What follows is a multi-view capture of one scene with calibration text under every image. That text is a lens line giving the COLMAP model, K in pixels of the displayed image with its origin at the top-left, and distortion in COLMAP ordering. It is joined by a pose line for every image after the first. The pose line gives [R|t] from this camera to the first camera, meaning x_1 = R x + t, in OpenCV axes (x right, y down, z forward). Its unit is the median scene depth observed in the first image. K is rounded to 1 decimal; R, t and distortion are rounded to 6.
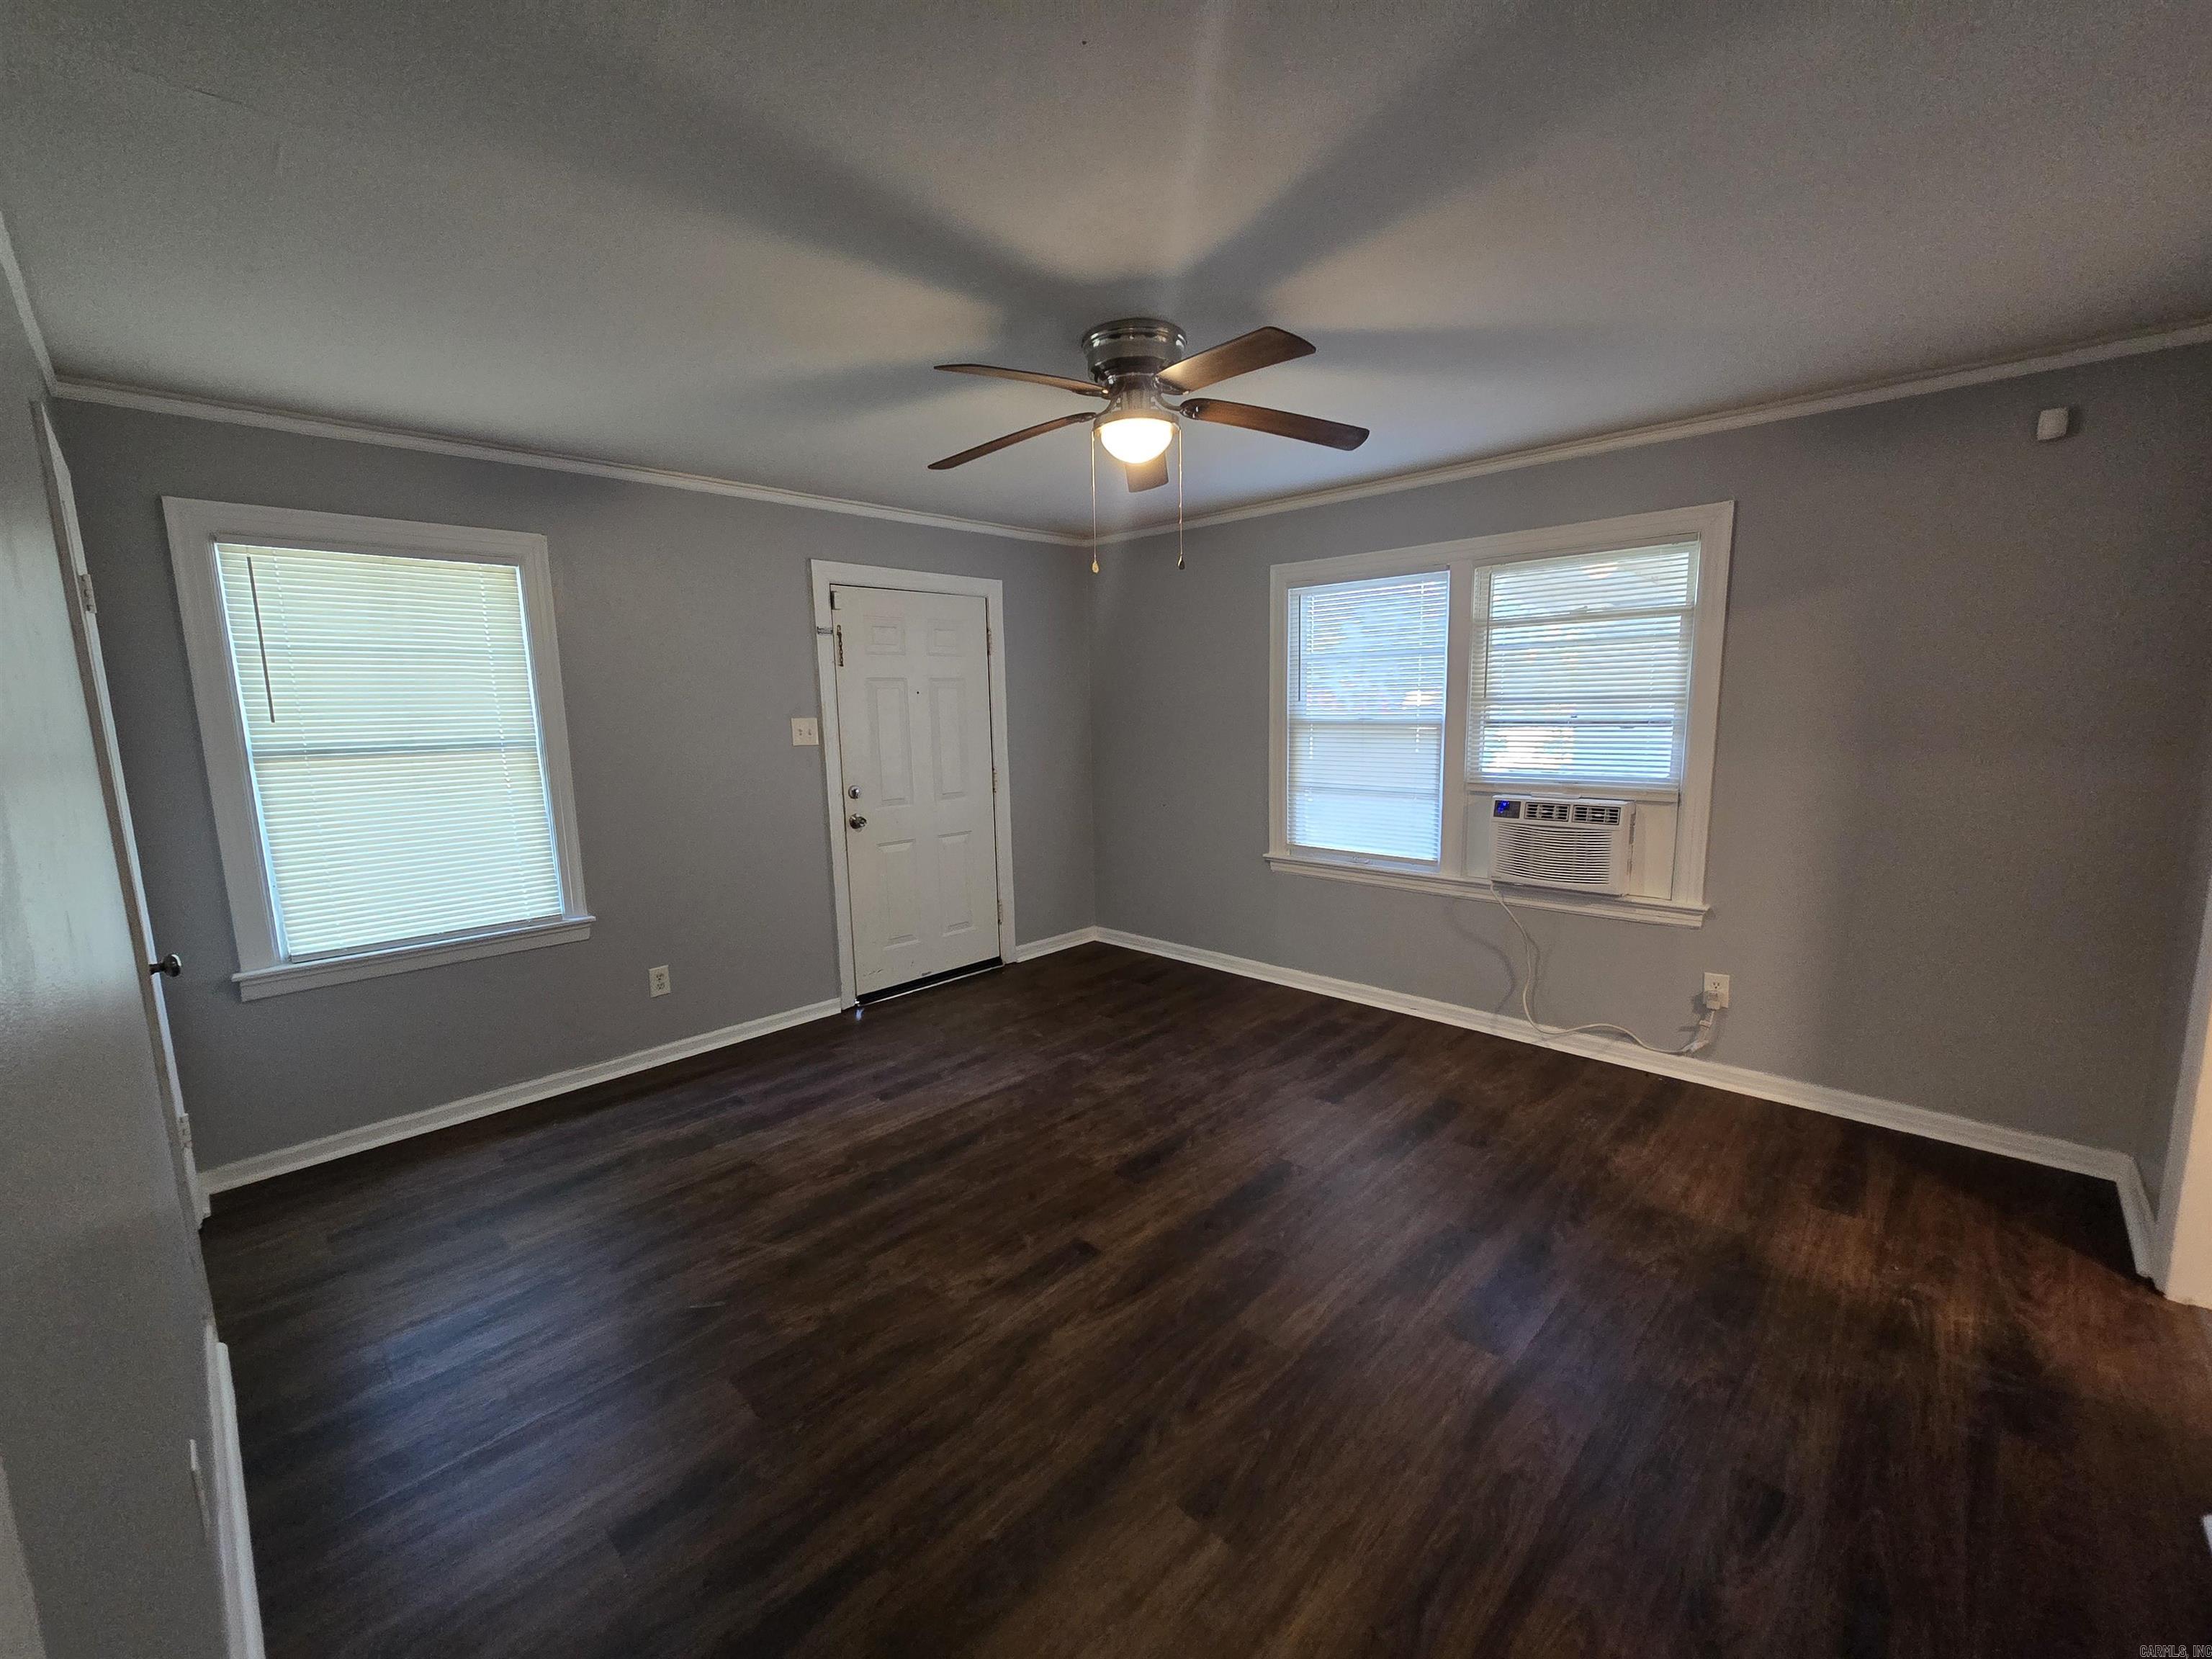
lens RADIAL K [[901.8, 0, 1114.4], [0, 901.8, 827.4], [0, 0, 1]] dist [-0.000577, -0.001158]
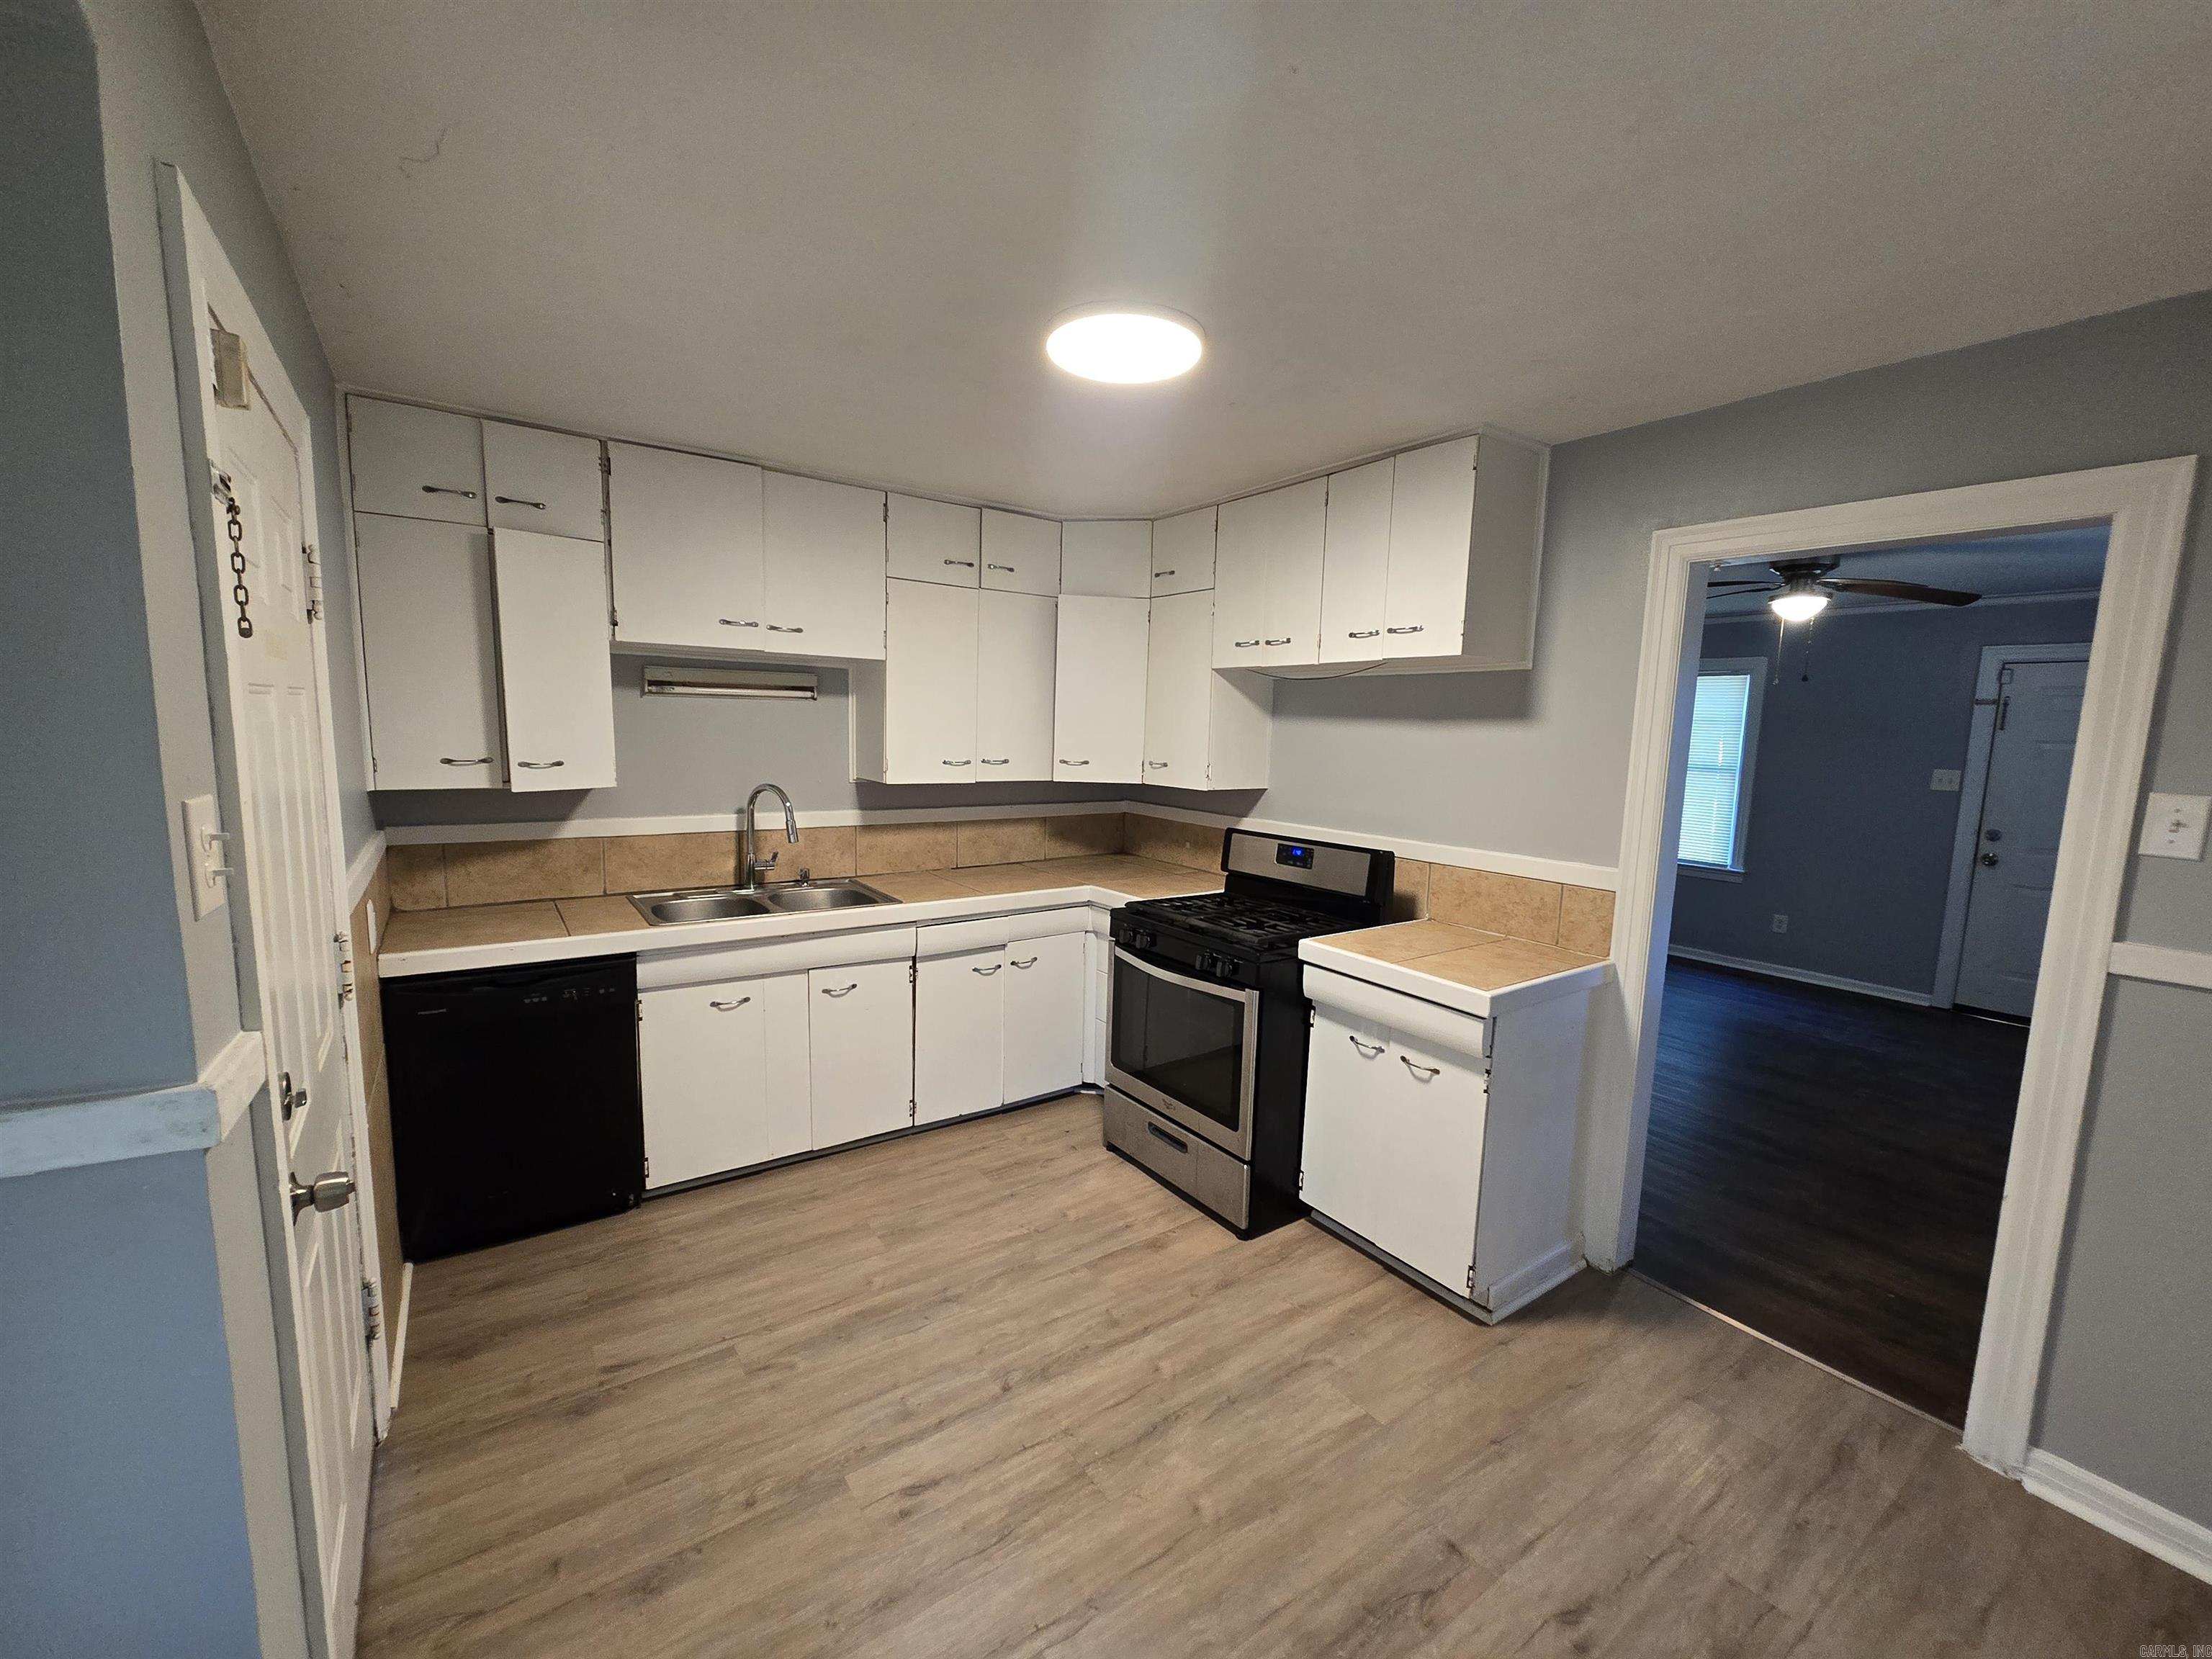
lens RADIAL K [[901.8, 0, 1096.4], [0, 901.8, 836.4], [0, 0, 1]] dist [-0.000577, -0.001158]
pose [[-0.204839, 0.138763, -0.968910, 1.536124], [-0.154386, 0.972928, 0.171977, -0.082551], [0.966543, 0.184814, -0.177870, 0.097054]]
